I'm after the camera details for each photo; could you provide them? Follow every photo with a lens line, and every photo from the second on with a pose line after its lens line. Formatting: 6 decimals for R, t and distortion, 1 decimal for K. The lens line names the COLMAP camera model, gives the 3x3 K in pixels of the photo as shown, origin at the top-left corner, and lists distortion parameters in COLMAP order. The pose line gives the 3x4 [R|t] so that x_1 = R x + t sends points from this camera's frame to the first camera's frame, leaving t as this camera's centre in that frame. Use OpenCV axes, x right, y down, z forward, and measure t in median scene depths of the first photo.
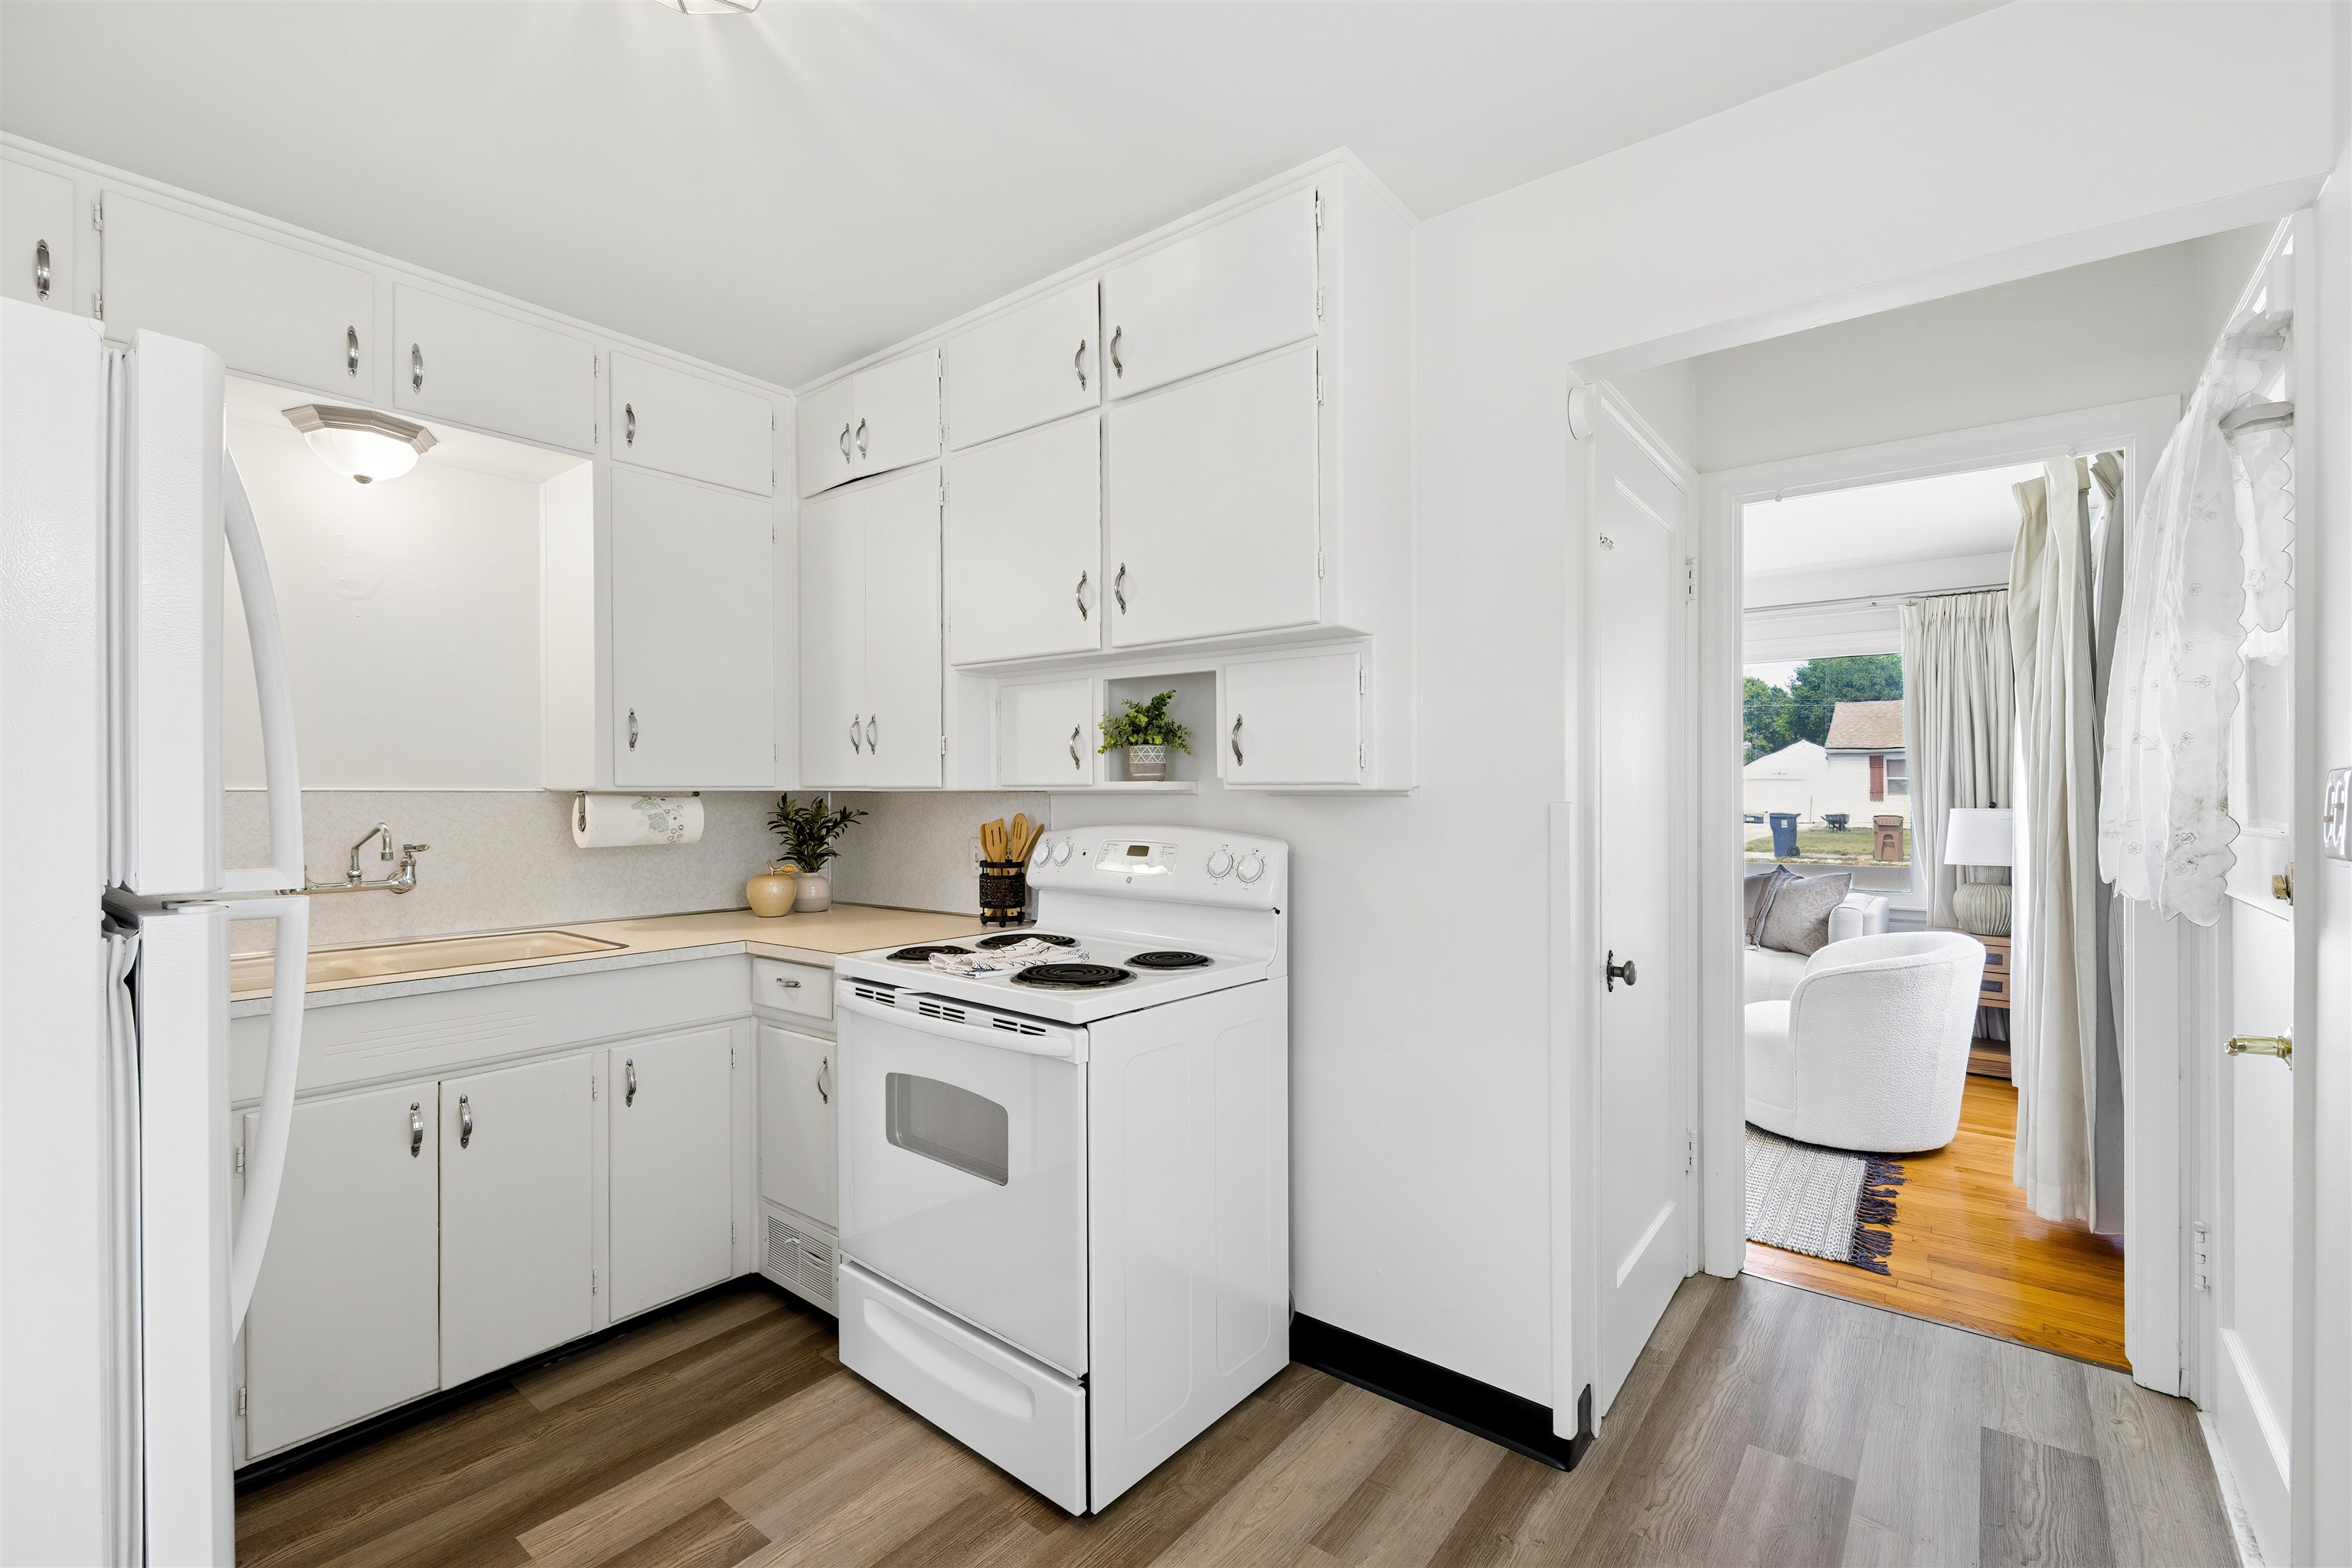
lens RADIAL K [[1090.9, 0, 1195.4], [0, 1090.9, 815.5], [0, 0, 1]] dist [0.008888, -0.002837]
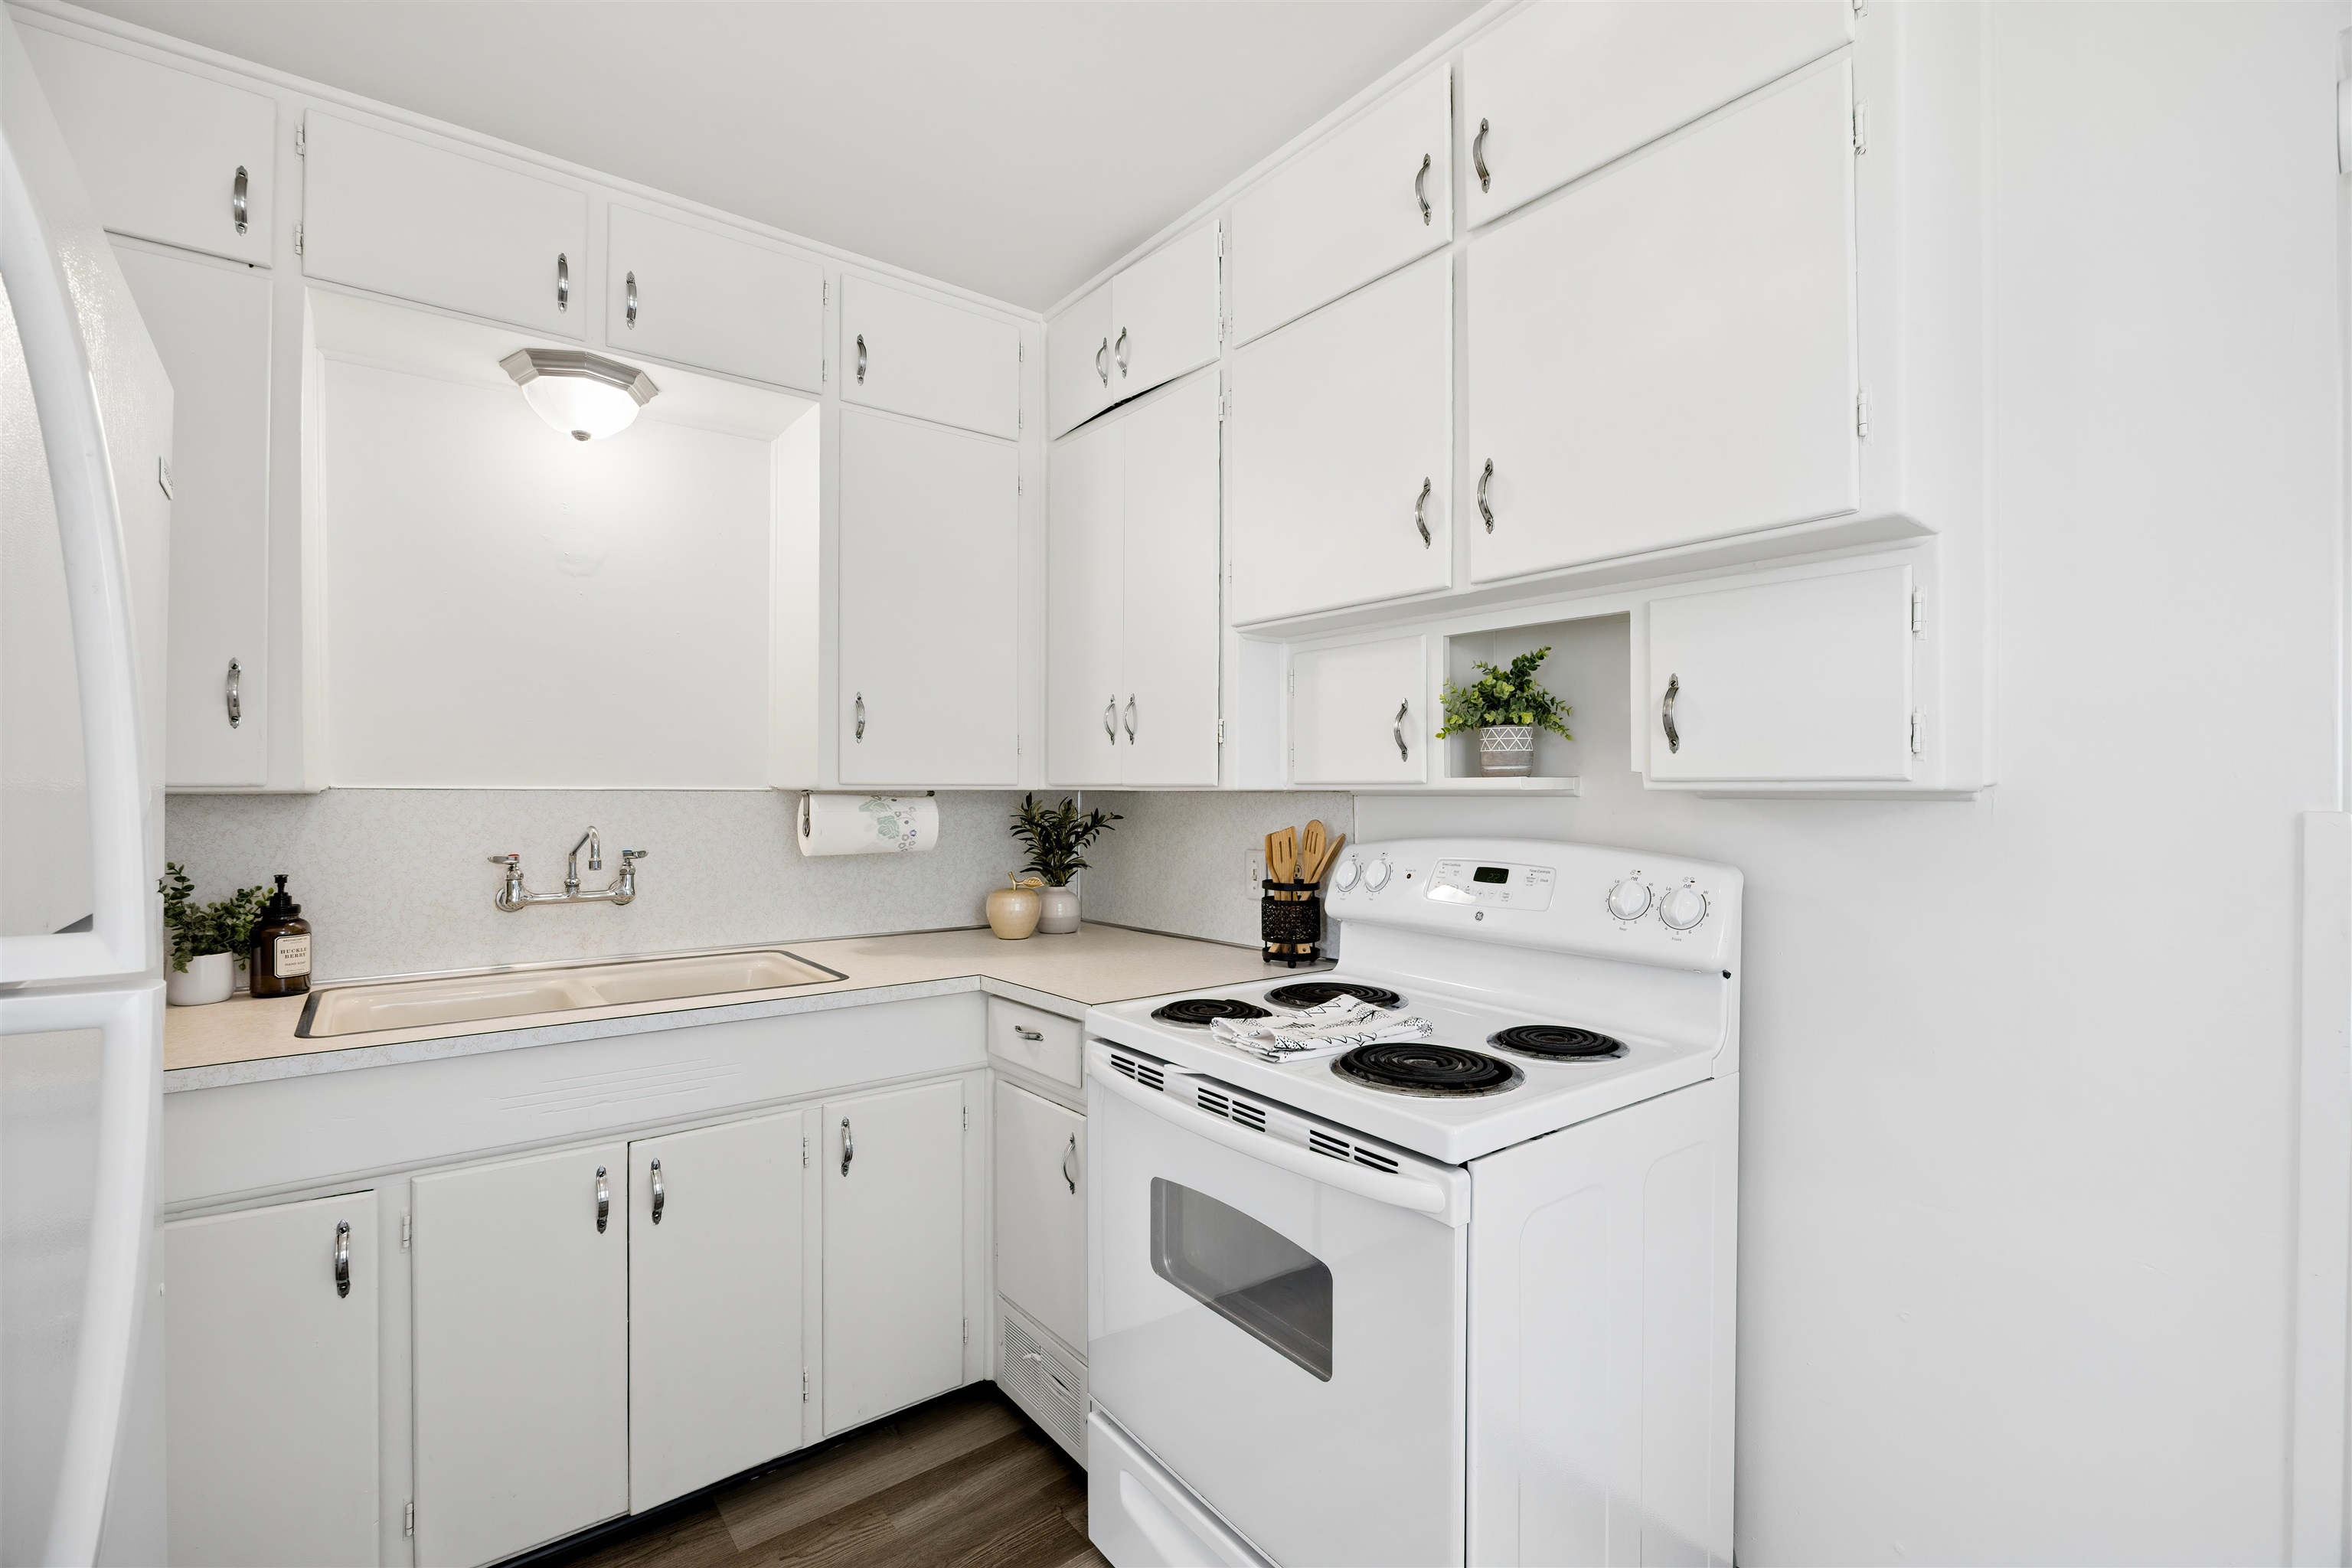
lens RADIAL K [[1090.9, 0, 1153.0], [0, 1090.9, 807.0], [0, 0, 1]] dist [0.008888, -0.002837]
pose [[0.967904, 0.005472, -0.251262, -0.092946], [-0.007313, 0.999953, -0.006394, -0.006230], [0.251215, 0.008027, 0.967898, 0.270225]]
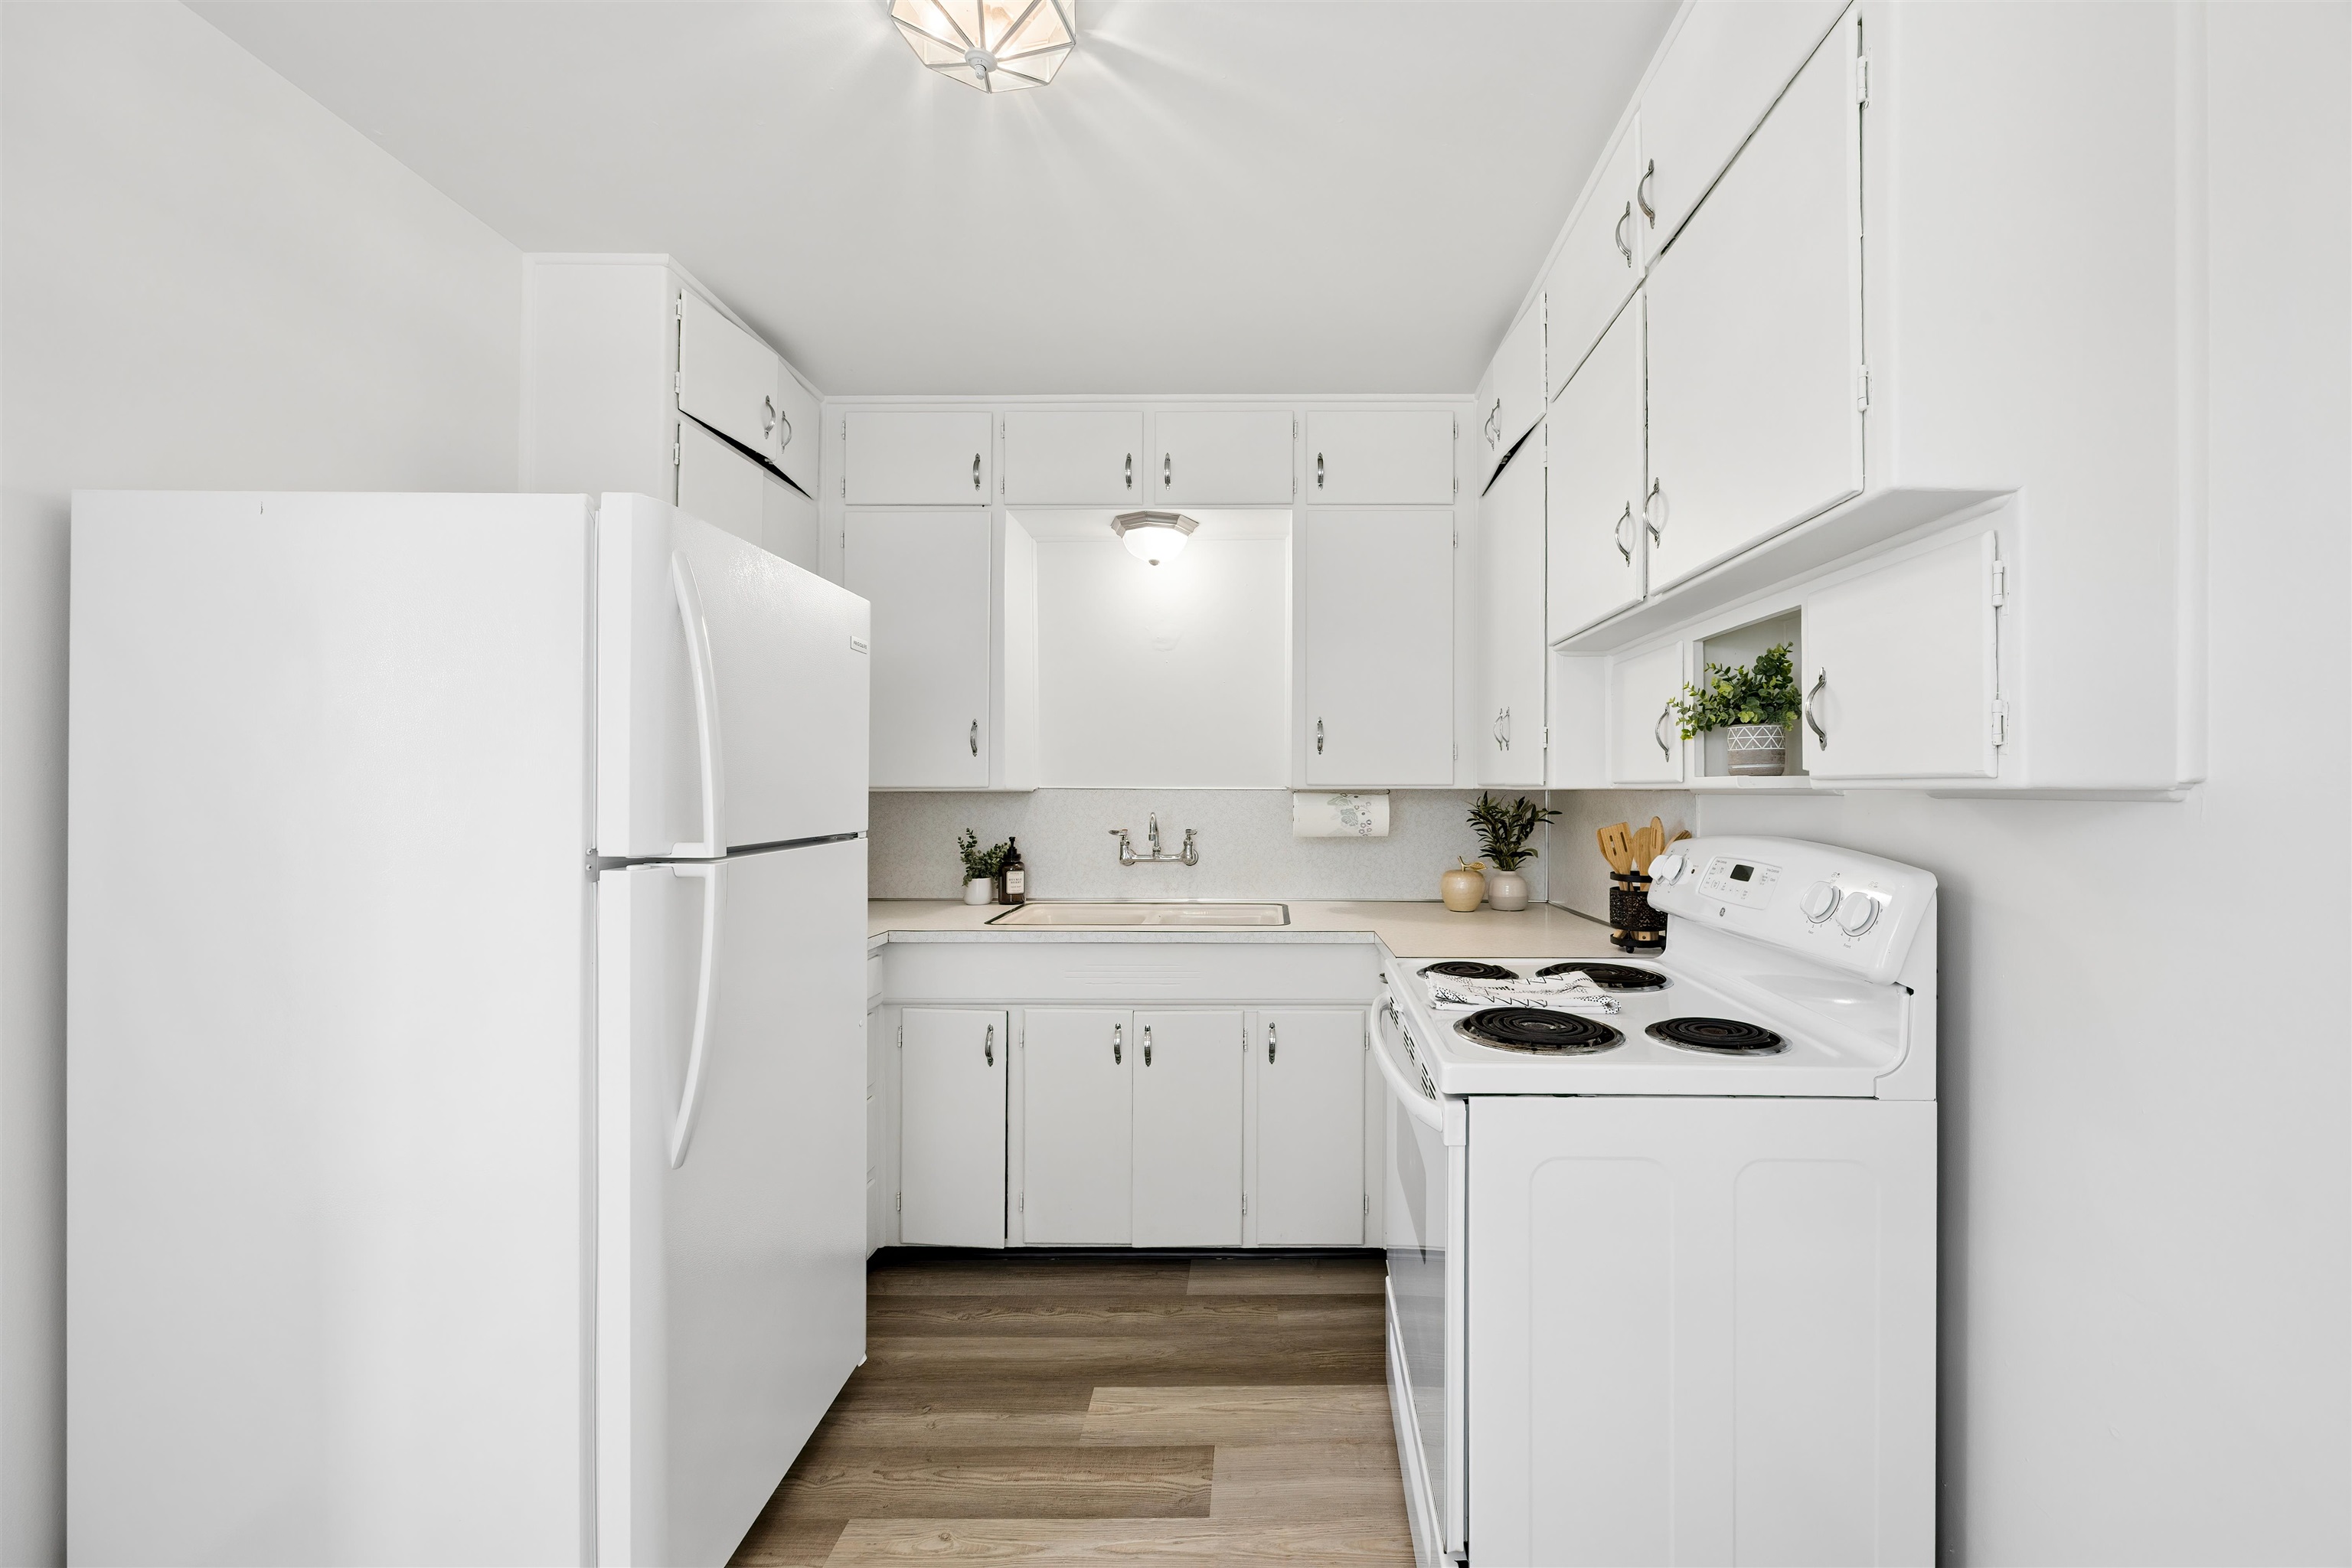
lens RADIAL K [[952.8, 0, 1236.3], [0, 952.8, 801.5], [0, 0, 1]] dist [-0.003856, 0.000760]
pose [[0.593920, 0.011516, -0.804442, 0.272020], [-0.018793, 0.999823, 0.000439, -0.009280], [0.804305, 0.014857, 0.594031, 0.382957]]
